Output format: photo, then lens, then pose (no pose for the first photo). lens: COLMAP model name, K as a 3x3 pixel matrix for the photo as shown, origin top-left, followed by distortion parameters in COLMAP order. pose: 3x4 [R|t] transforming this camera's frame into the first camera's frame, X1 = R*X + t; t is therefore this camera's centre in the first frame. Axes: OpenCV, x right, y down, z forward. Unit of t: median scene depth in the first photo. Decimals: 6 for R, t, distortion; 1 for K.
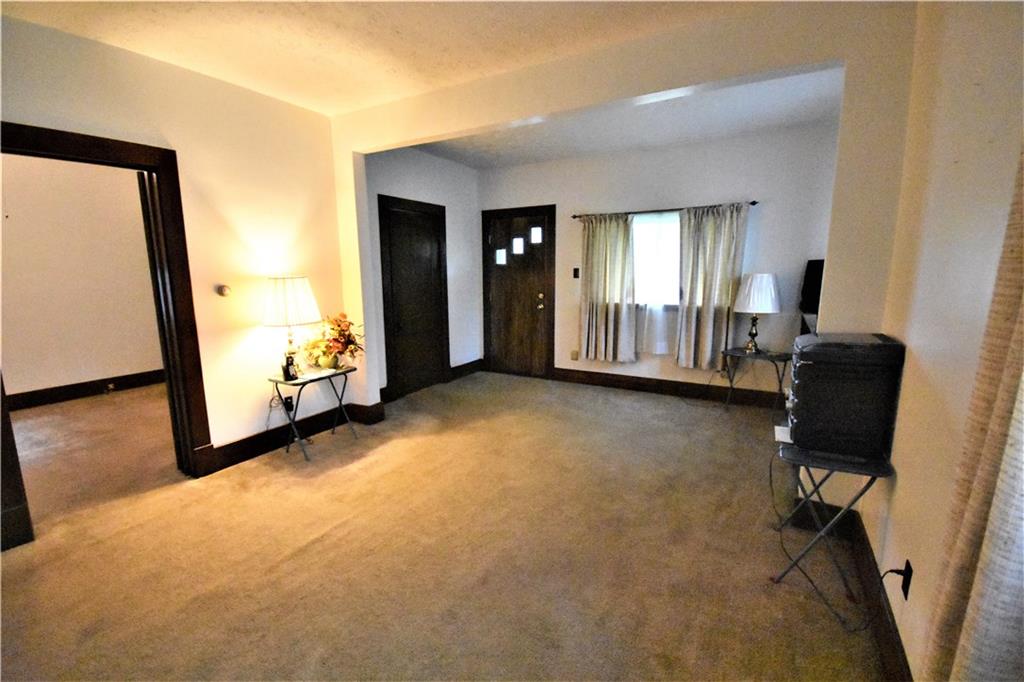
lens RADIAL K [[452.2, 0, 510.1], [0, 452.2, 344.7], [0, 0, 1]] dist [-0.000743, -0.000274]
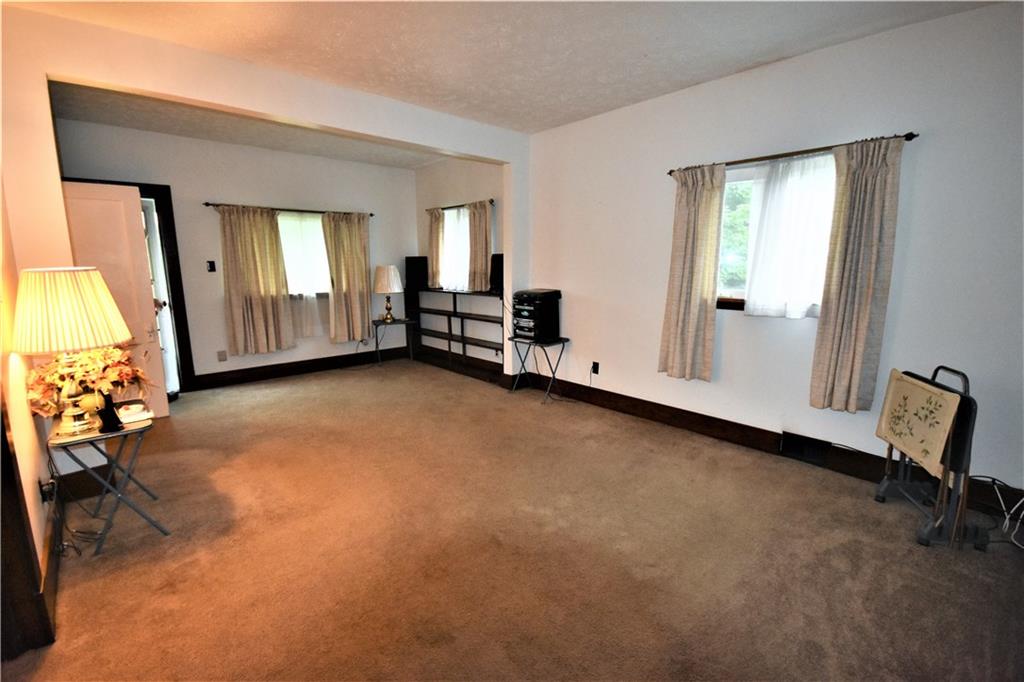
lens RADIAL K [[452.2, 0, 510.1], [0, 452.2, 344.7], [0, 0, 1]] dist [-0.000743, -0.000274]
pose [[0.296654, -0.163962, 0.940804, -0.654979], [0.157925, 0.980010, 0.120998, -0.021126], [-0.941837, 0.112682, 0.316618, 0.186701]]
